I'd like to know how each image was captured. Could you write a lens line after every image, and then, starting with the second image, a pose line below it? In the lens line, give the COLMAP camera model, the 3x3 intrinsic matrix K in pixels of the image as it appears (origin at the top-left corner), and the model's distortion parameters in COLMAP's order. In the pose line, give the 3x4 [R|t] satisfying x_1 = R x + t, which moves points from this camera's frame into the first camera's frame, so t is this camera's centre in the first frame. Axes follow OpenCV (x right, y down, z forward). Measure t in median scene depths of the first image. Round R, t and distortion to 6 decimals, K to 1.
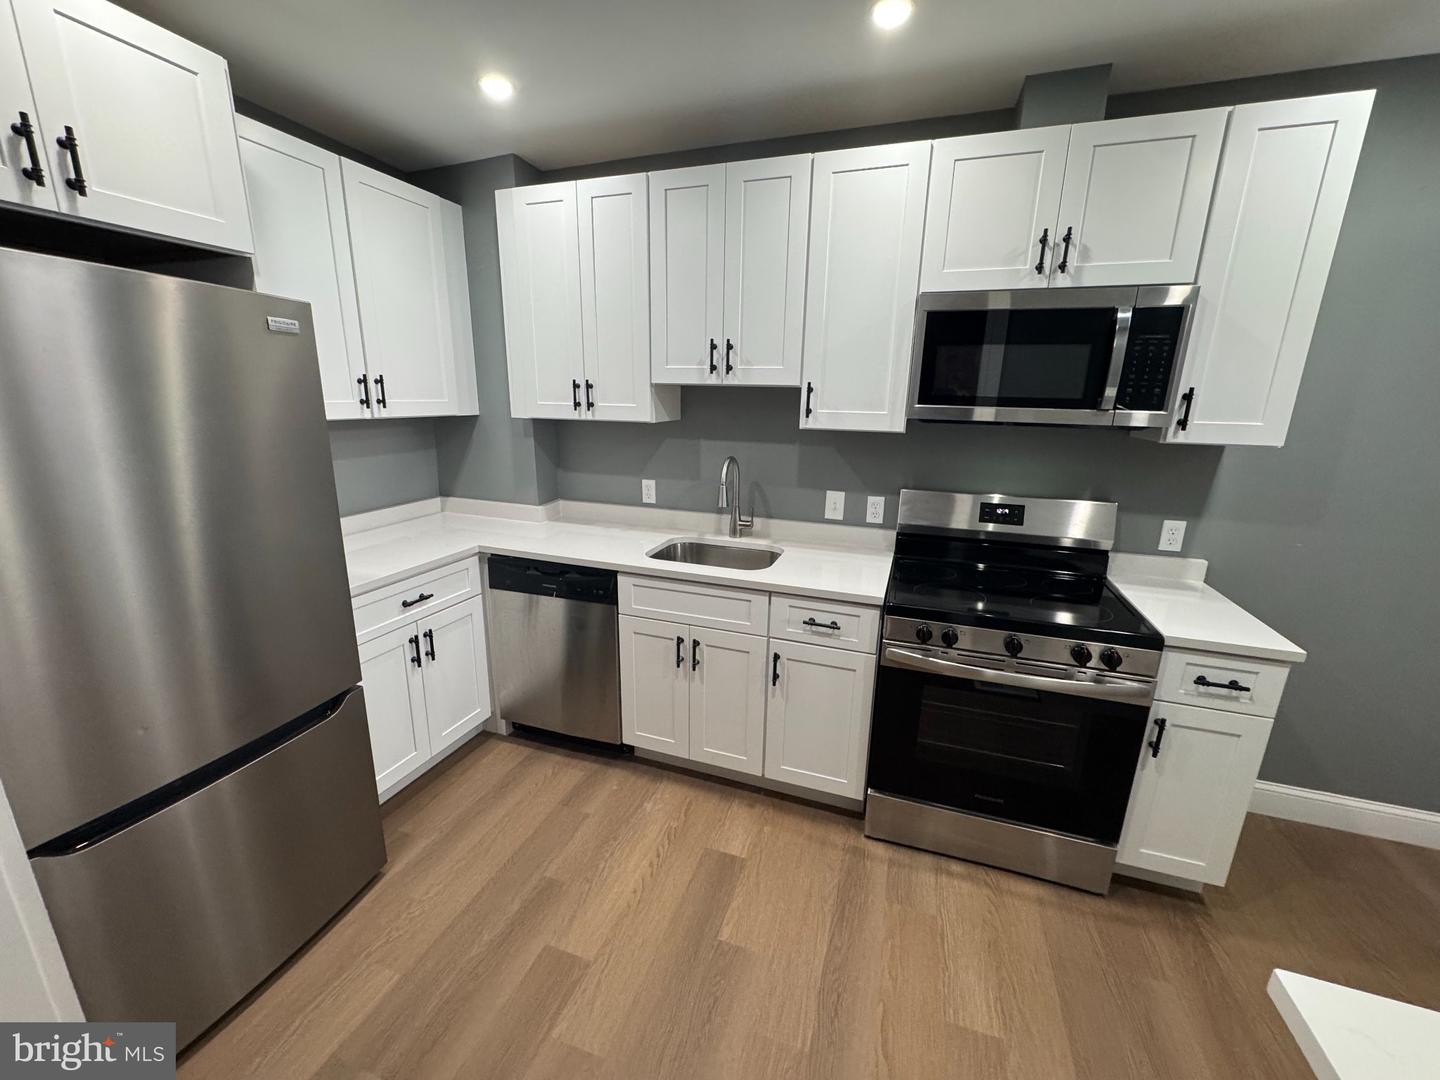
lens RADIAL K [[573.9, 0, 719.9], [0, 573.9, 540.5], [0, 0, 1]] dist [-0.001523, -0.001249]
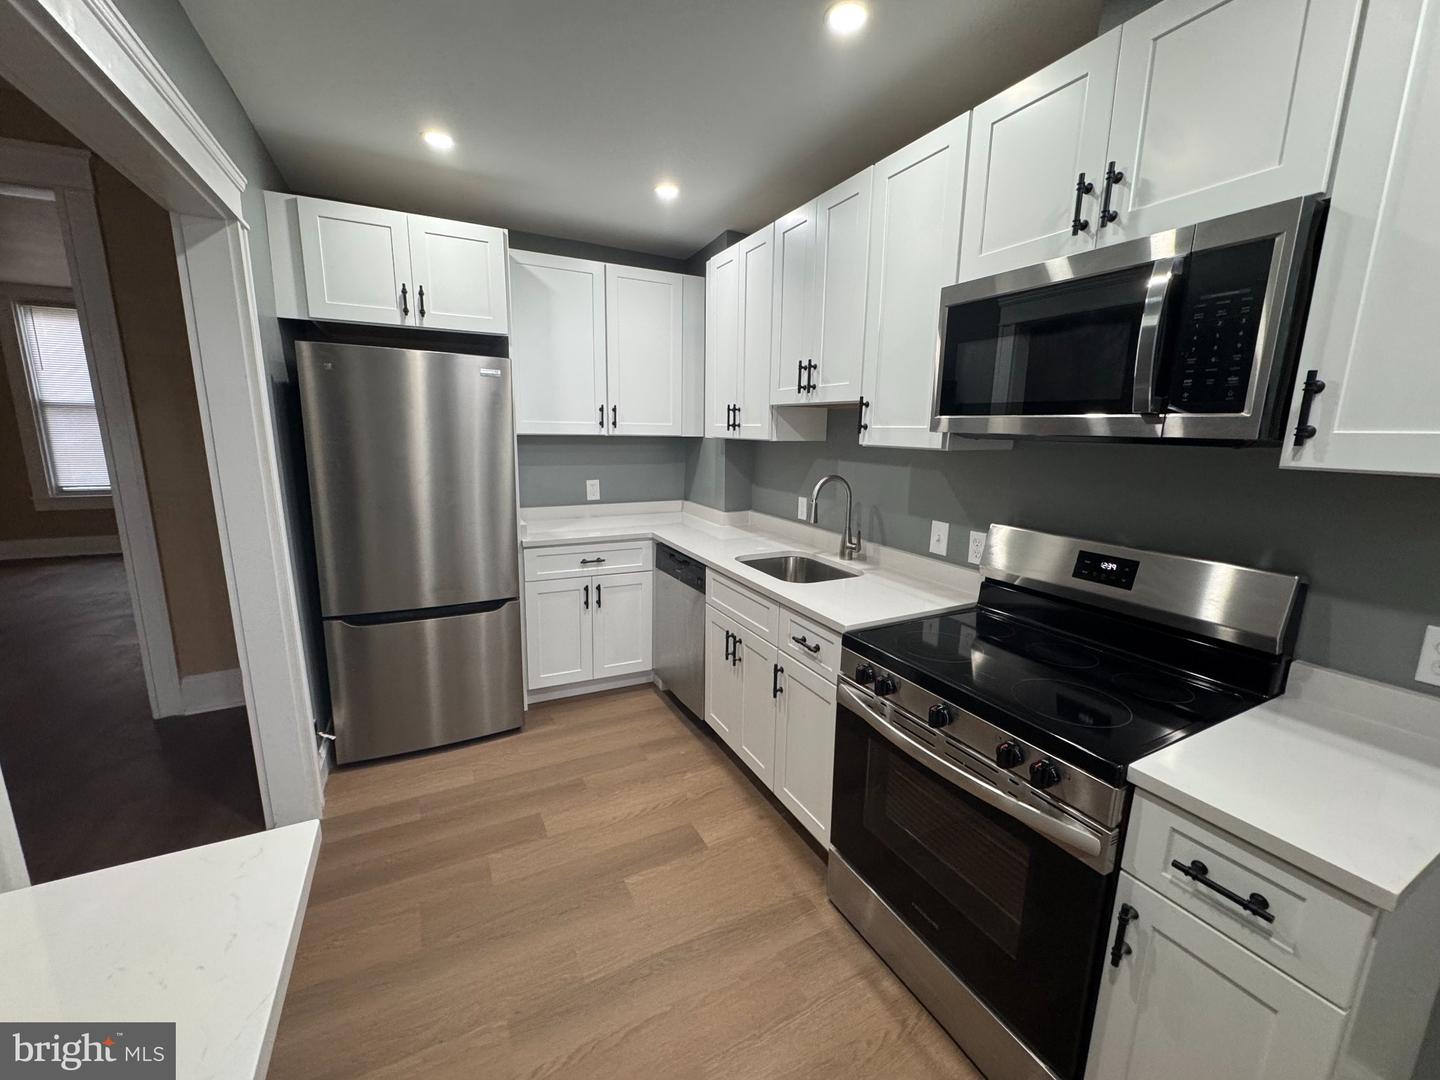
lens RADIAL K [[573.9, 0, 716.3], [0, 573.9, 540.4], [0, 0, 1]] dist [-0.001523, -0.001249]
pose [[0.721777, 0.127045, -0.680366, 0.641476], [-0.174916, 0.984582, -0.001711, 0.003207], [0.669658, 0.120242, 0.732871, 0.163590]]
